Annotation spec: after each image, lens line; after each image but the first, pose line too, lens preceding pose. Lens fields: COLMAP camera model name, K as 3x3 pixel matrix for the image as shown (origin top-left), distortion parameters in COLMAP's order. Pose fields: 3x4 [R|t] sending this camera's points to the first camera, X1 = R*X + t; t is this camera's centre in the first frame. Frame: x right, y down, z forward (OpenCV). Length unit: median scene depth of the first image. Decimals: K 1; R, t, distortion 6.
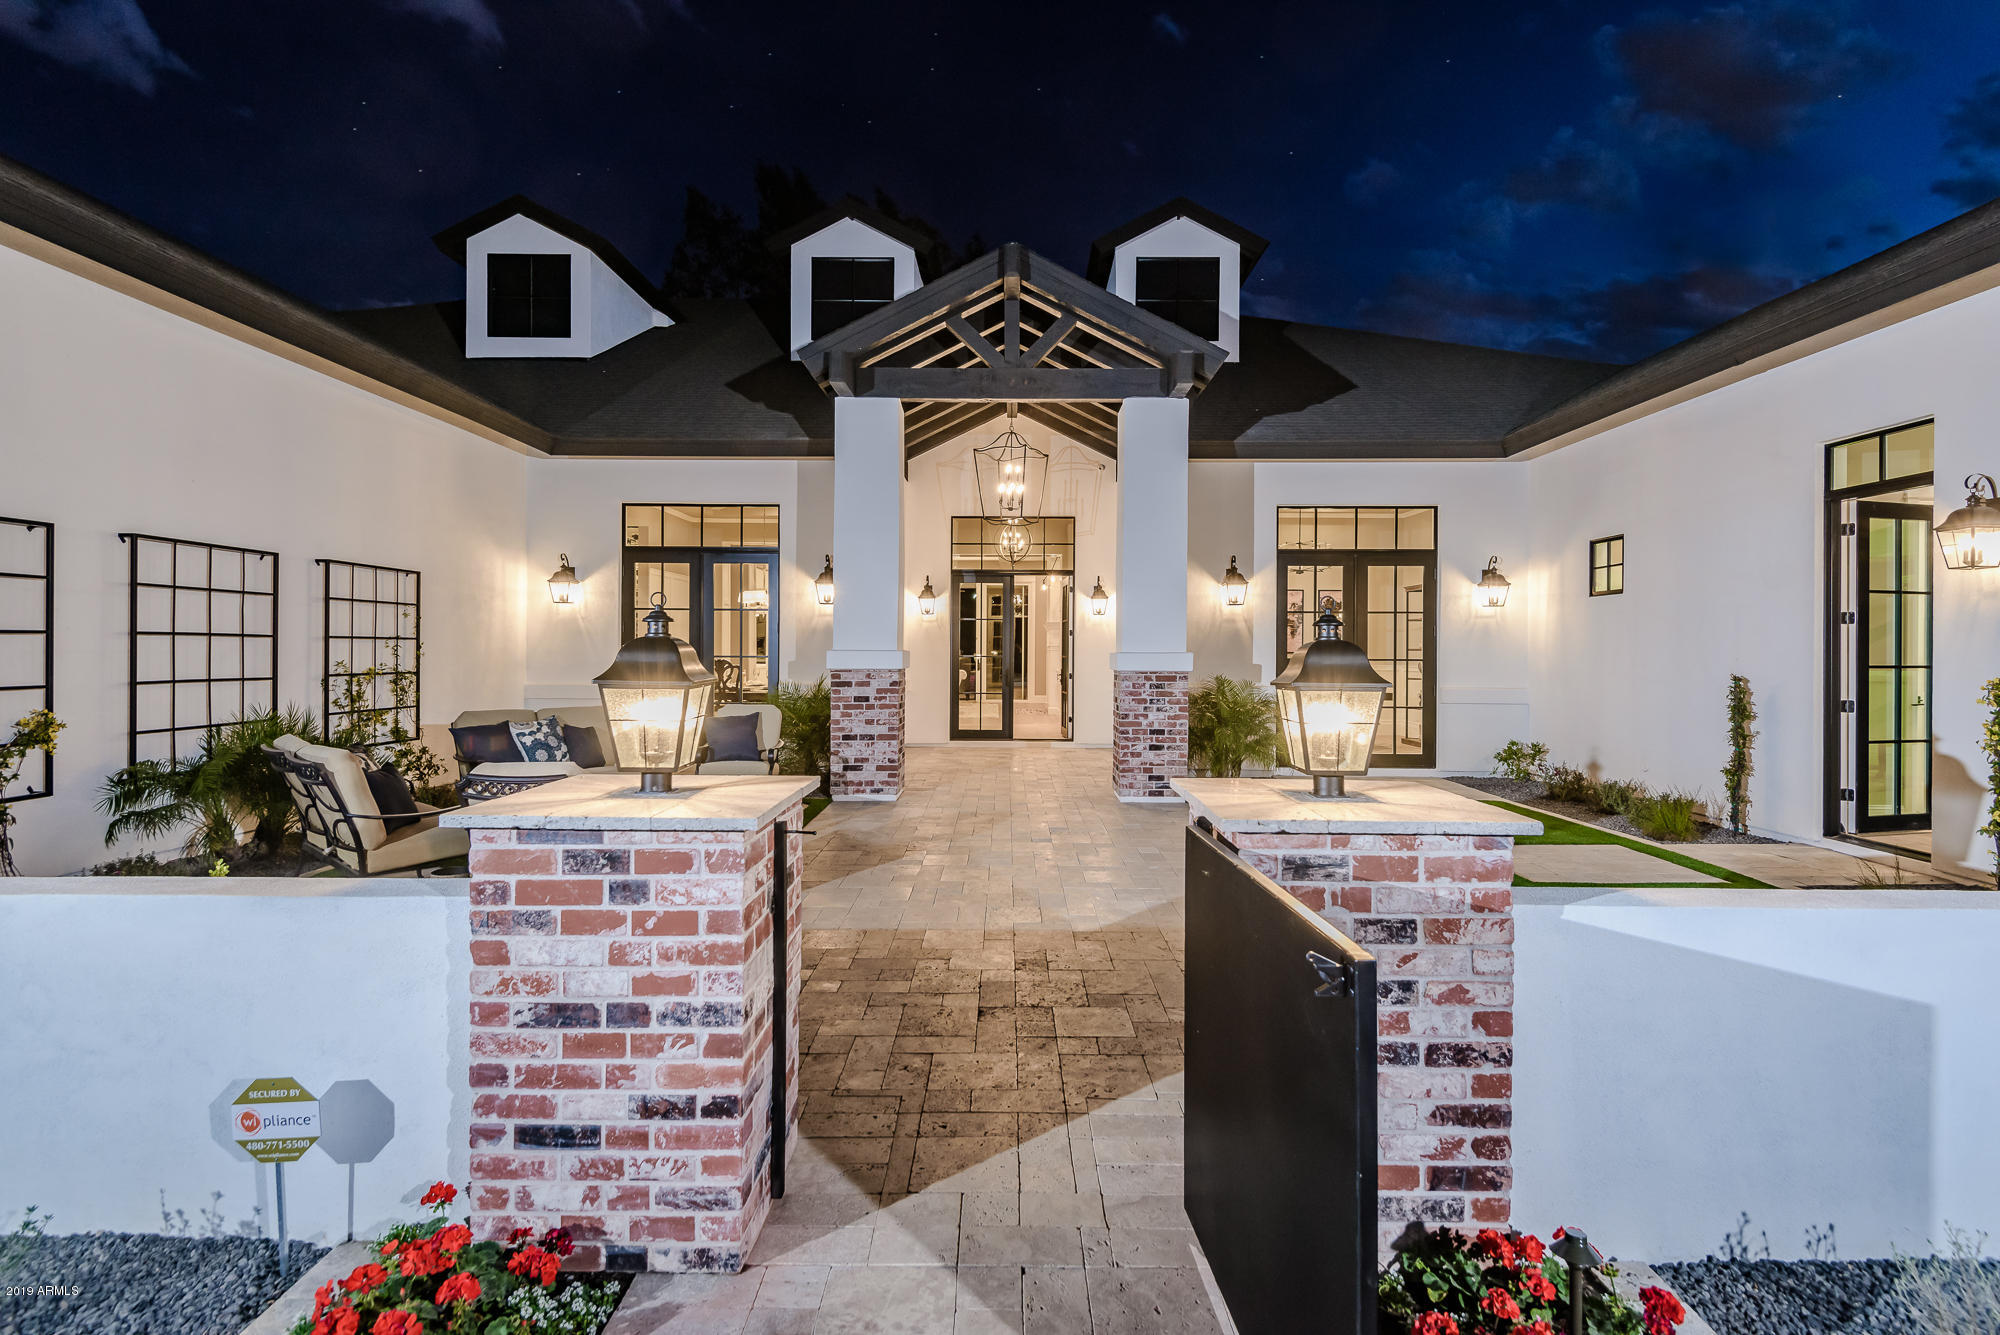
lens RADIAL K [[992.6, 0, 1007.4], [0, 992.6, 659.9], [0, 0, 1]] dist [0.012663, 0.000045]
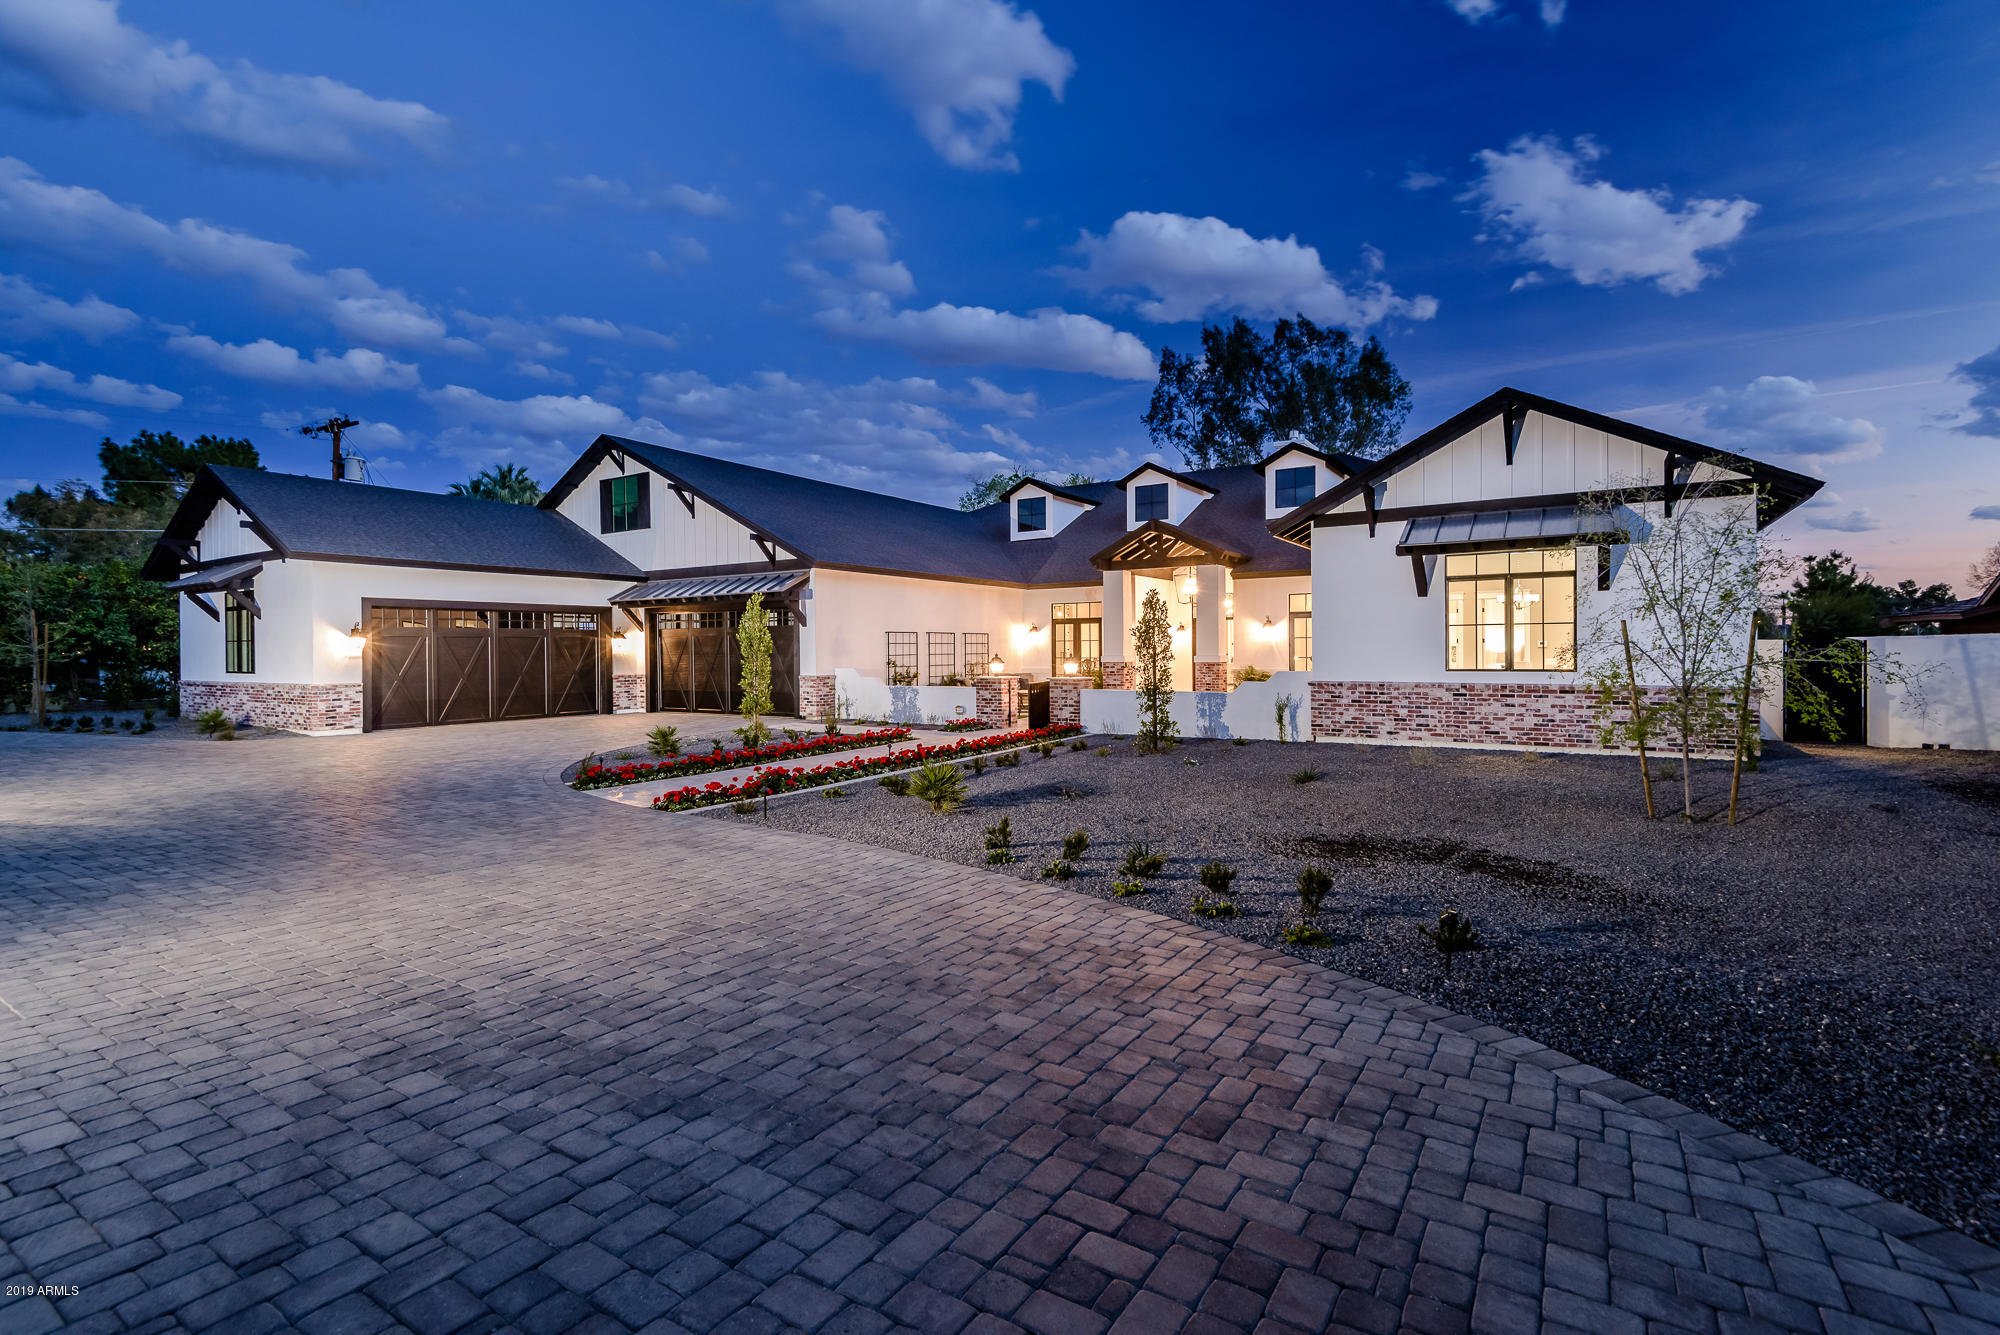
lens RADIAL K [[901.8, 0, 997.1], [0, 901.8, 660.4], [0, 0, 1]] dist [0.013411, -0.003572]
pose [[0.841991, -0.005621, -0.539463, 1.014437], [0.007717, 0.999969, 0.001624, -0.002432], [0.539437, -0.005530, 0.842008, -1.455935]]
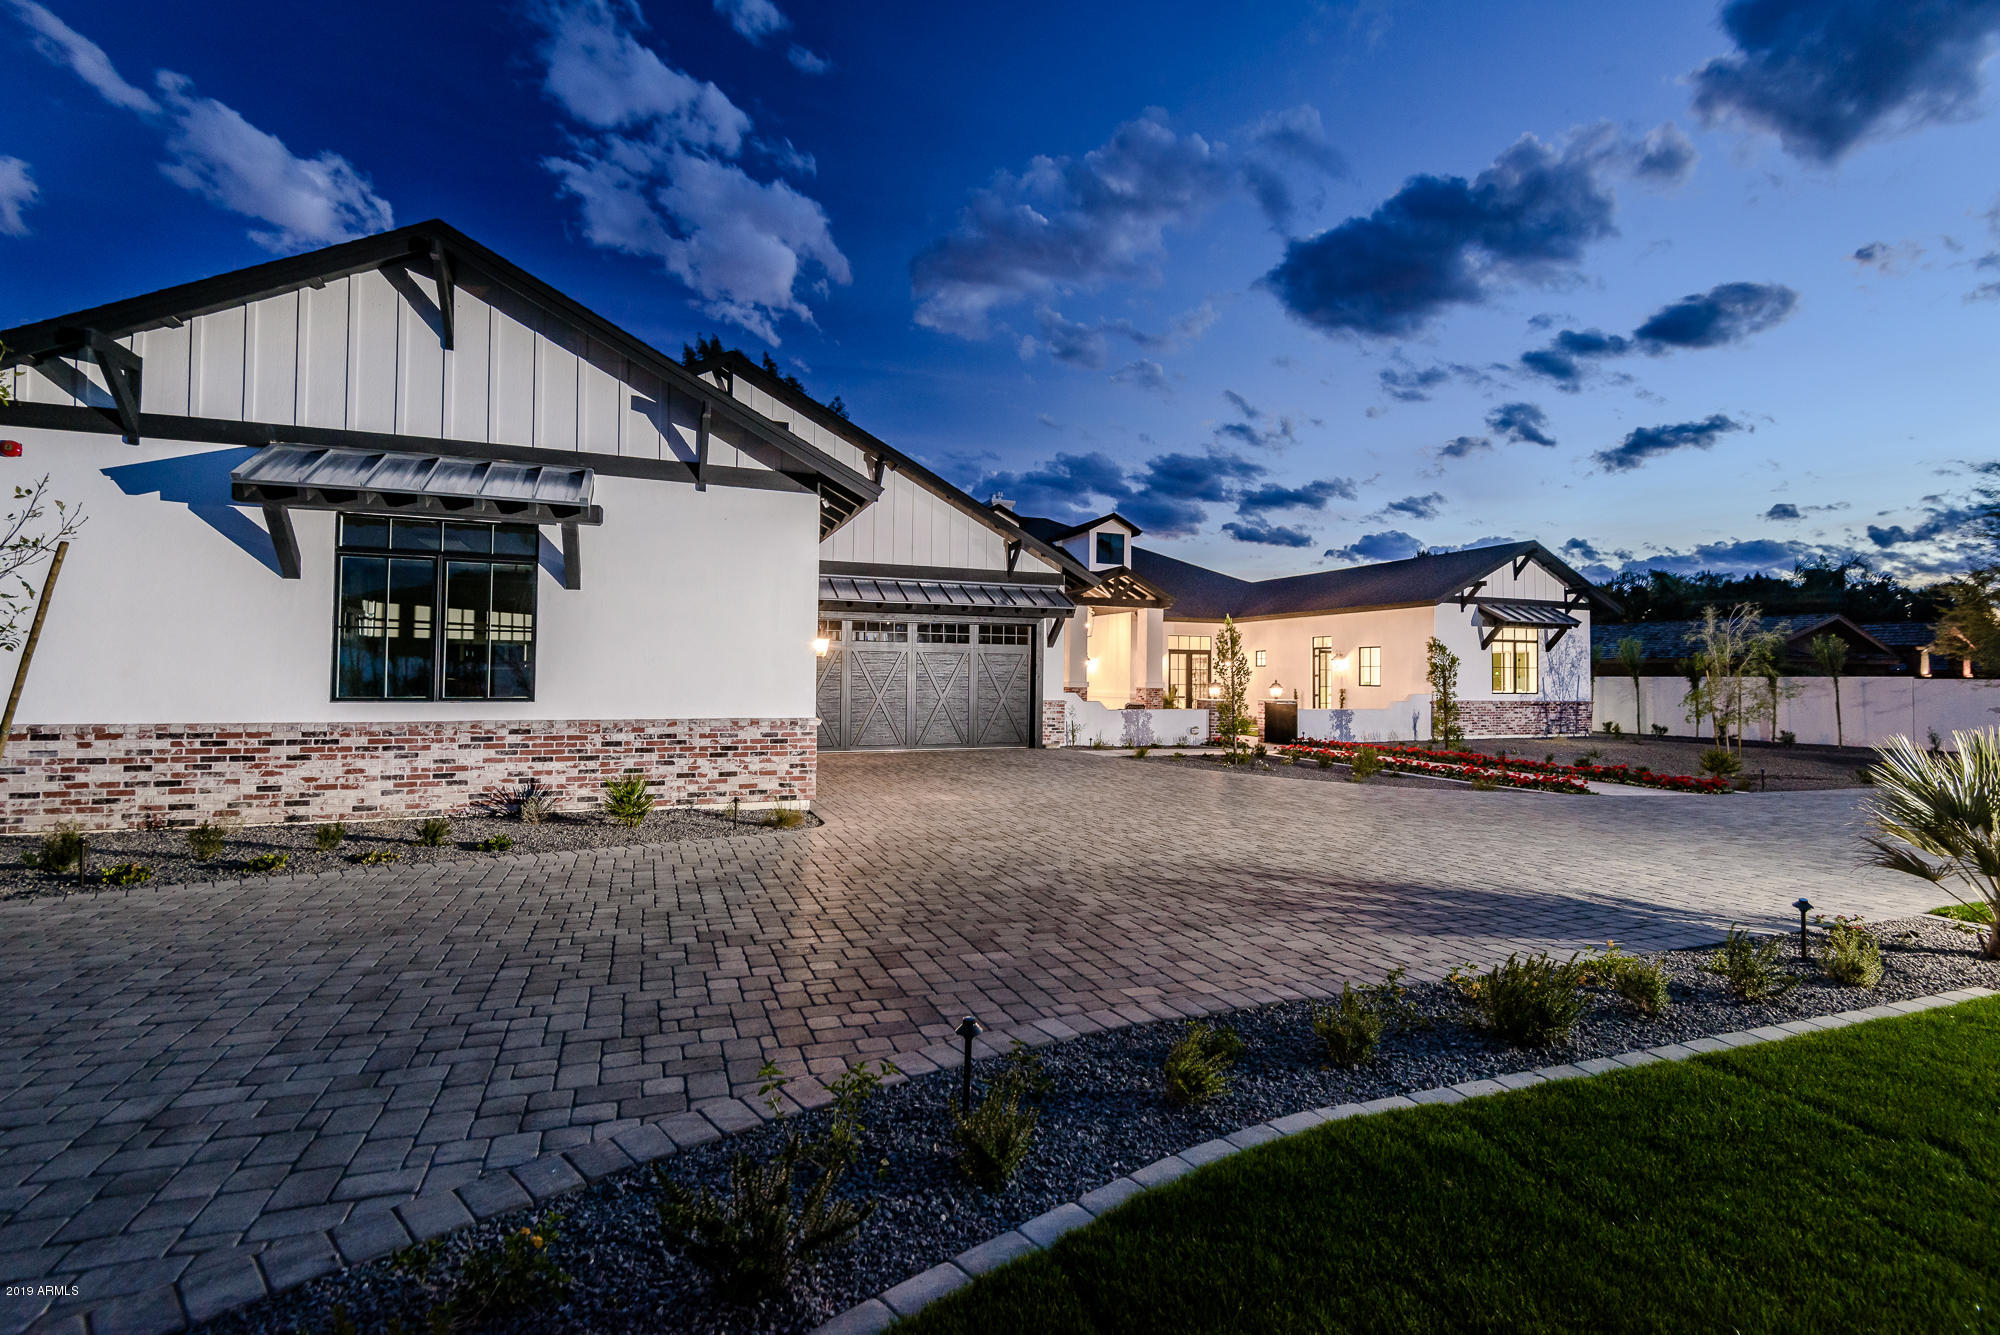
lens RADIAL K [[901.8, 0, 993.7], [0, 901.8, 662.7], [0, 0, 1]] dist [0.013411, -0.003572]
pose [[0.935252, 0.010146, 0.353837, -1.472906], [-0.001672, 0.999705, -0.024247, -0.000195], [-0.353978, 0.022085, 0.934993, -1.718058]]
